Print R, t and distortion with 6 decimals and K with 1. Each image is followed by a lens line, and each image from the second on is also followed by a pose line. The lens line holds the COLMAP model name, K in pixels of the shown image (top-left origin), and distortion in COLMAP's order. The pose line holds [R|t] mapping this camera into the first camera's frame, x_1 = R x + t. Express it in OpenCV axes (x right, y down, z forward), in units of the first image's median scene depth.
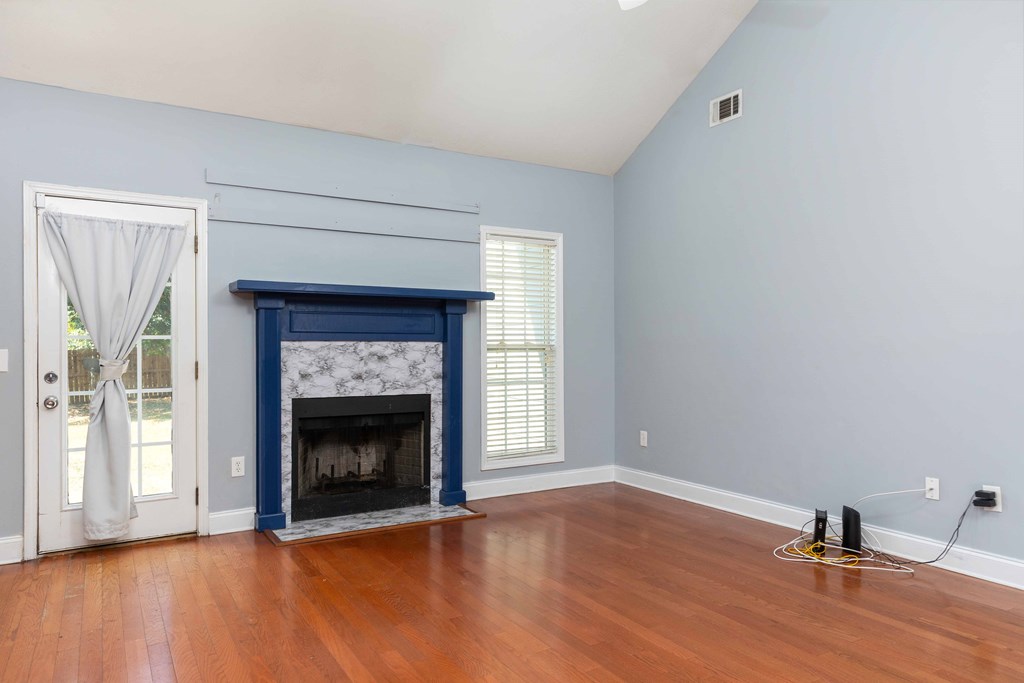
lens RADIAL K [[674.3, 0, 518.1], [0, 674.3, 344.9], [0, 0, 1]] dist [0.002457, 0.000125]
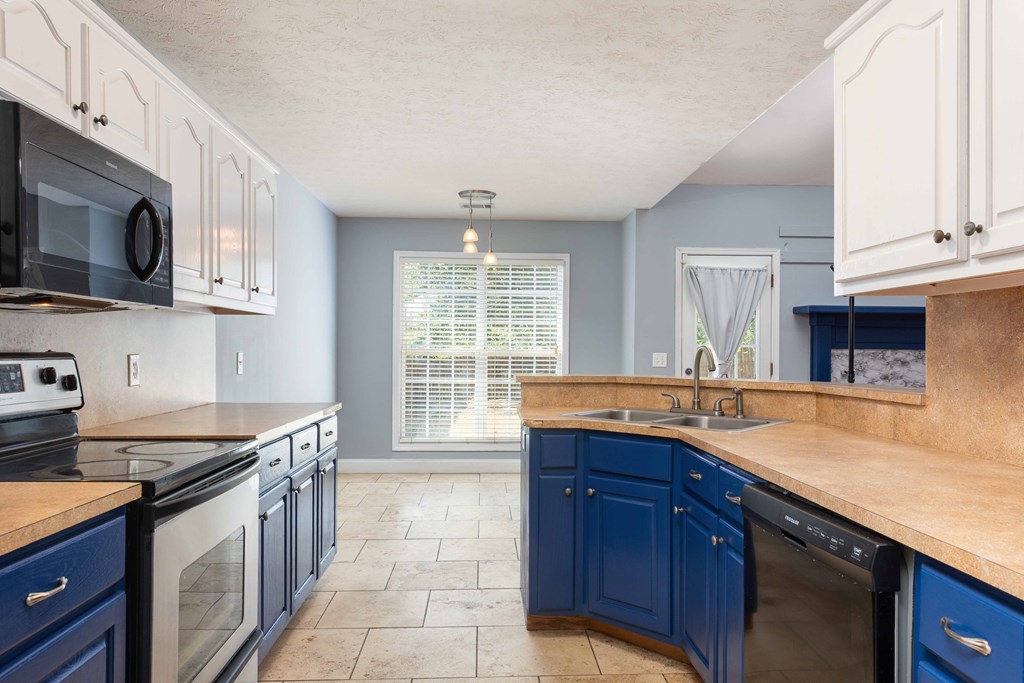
lens RADIAL K [[687.1, 0, 517.0], [0, 687.1, 346.3], [0, 0, 1]] dist [0.004830, 0.000660]
pose [[0.876637, 0.005948, -0.481116, -0.222208], [-0.009069, 0.999950, -0.004162, 0.000115], [0.481067, 0.008012, 0.876647, -0.470636]]
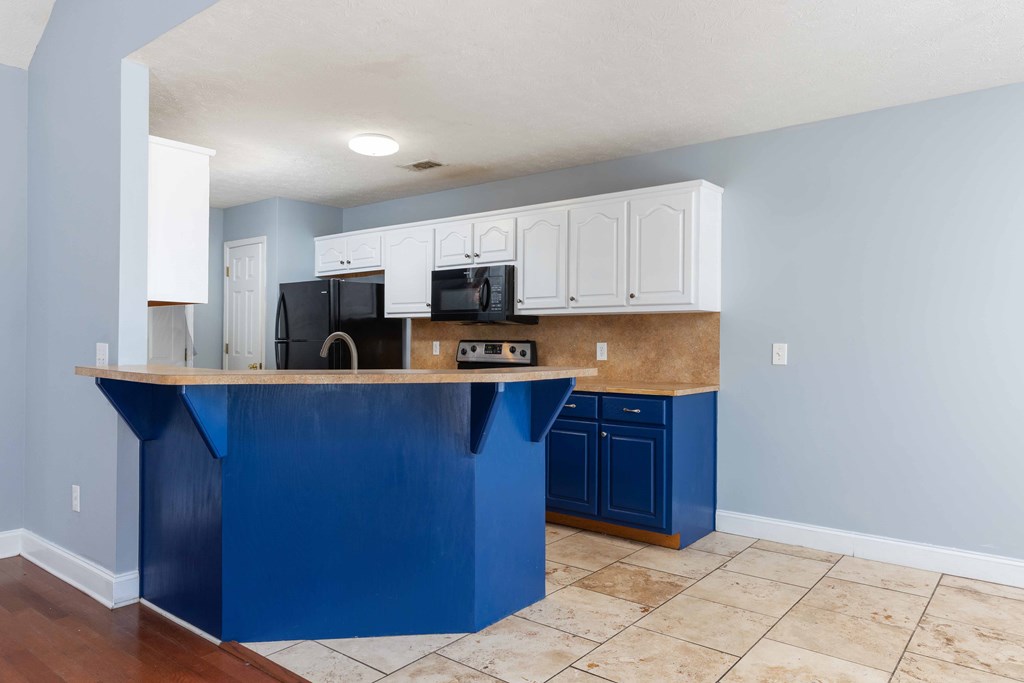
lens RADIAL K [[688.9, 0, 520.1], [0, 688.9, 340.0], [0, 0, 1]] dist [0.007617, 0.000776]
pose [[-0.936780, -0.000744, -0.349917, -0.306857], [-0.002746, 0.999983, 0.005224, -0.001704], [0.349907, 0.005855, -0.936766, 0.757182]]
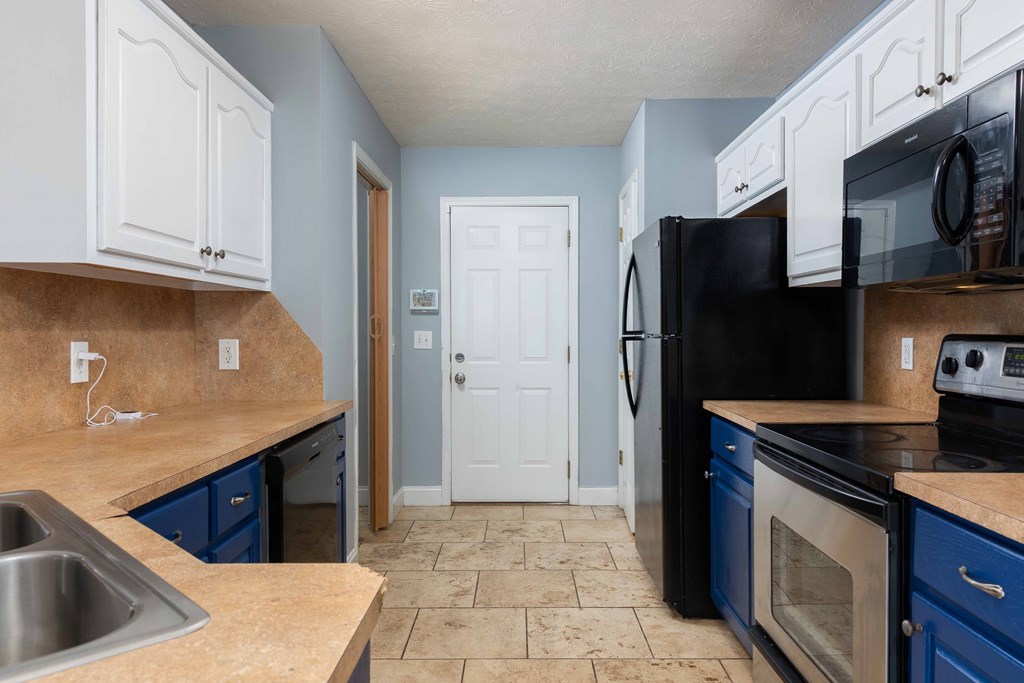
lens RADIAL K [[688.9, 0, 520.1], [0, 688.9, 340.0], [0, 0, 1]] dist [0.007617, 0.000776]
pose [[-0.849102, -0.003249, 0.528218, -0.612958], [0.005532, 0.999872, 0.015042, -0.000071], [-0.528199, 0.015695, -0.848975, 0.165052]]
